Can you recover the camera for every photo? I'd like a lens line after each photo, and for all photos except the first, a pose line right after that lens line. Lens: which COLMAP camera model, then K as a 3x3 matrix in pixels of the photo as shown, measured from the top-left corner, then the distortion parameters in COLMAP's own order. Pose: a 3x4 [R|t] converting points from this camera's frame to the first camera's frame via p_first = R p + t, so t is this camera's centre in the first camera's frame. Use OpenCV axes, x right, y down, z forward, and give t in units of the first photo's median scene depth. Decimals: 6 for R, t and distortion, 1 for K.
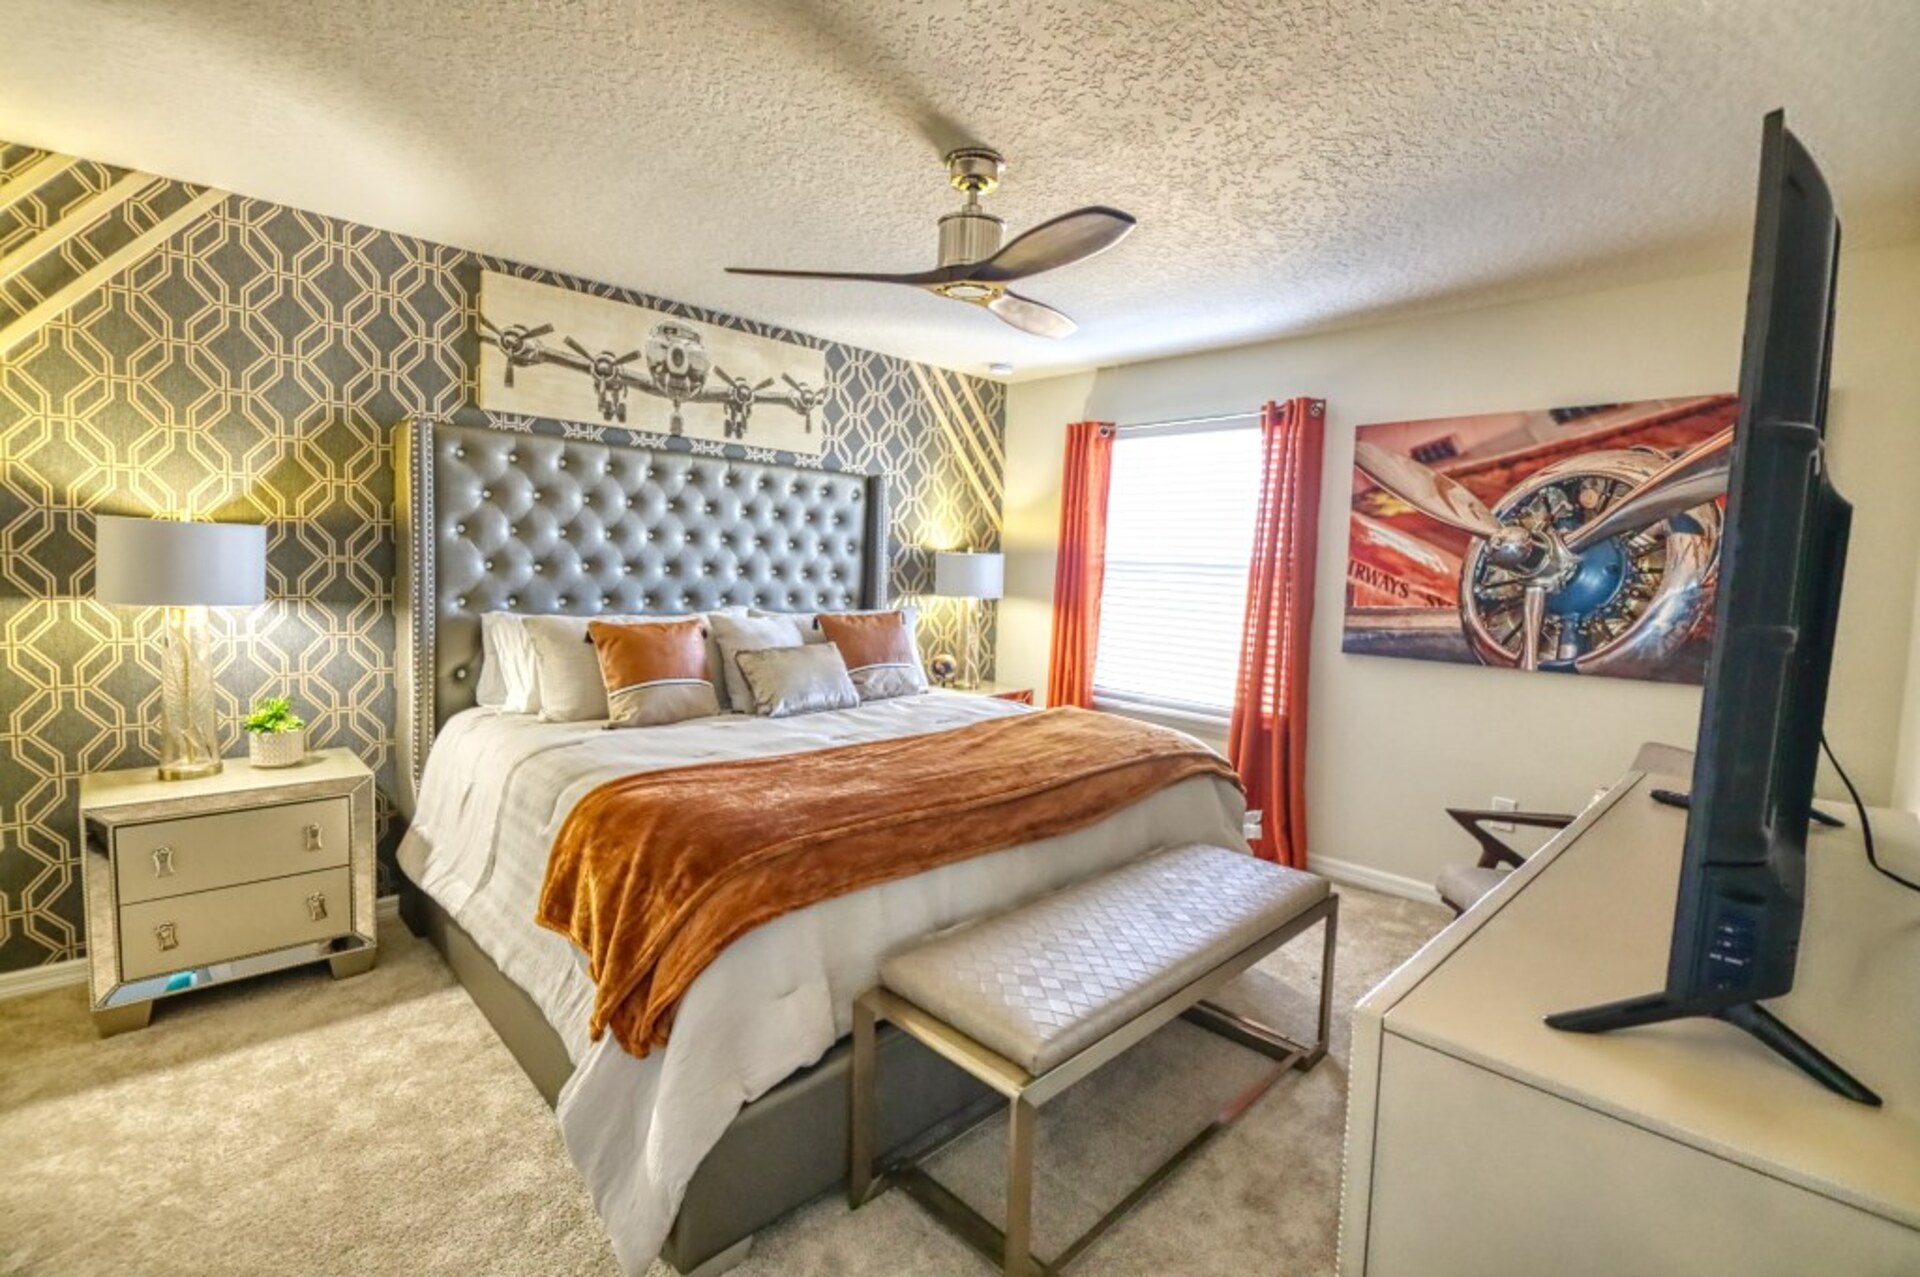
lens RADIAL K [[878.0, 0, 965.5], [0, 878.0, 619.3], [0, 0, 1]] dist [-0.018338, -0.000187]
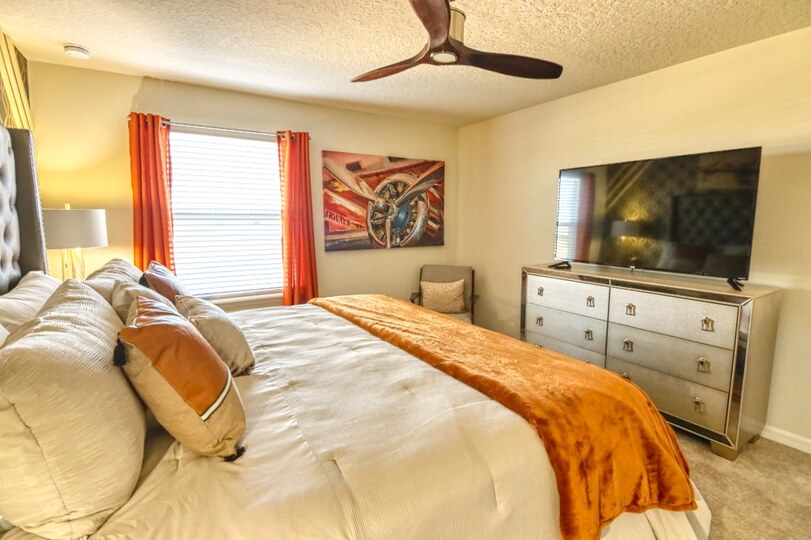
lens RADIAL K [[370.8, 0, 407.8], [0, 370.8, 261.9], [0, 0, 1]] dist [-0.018338, -0.000187]
pose [[0.214816, -0.149398, 0.965160, -0.515351], [0.069922, 0.988048, 0.137378, -0.059664], [-0.974148, 0.037975, 0.222695, 0.652277]]
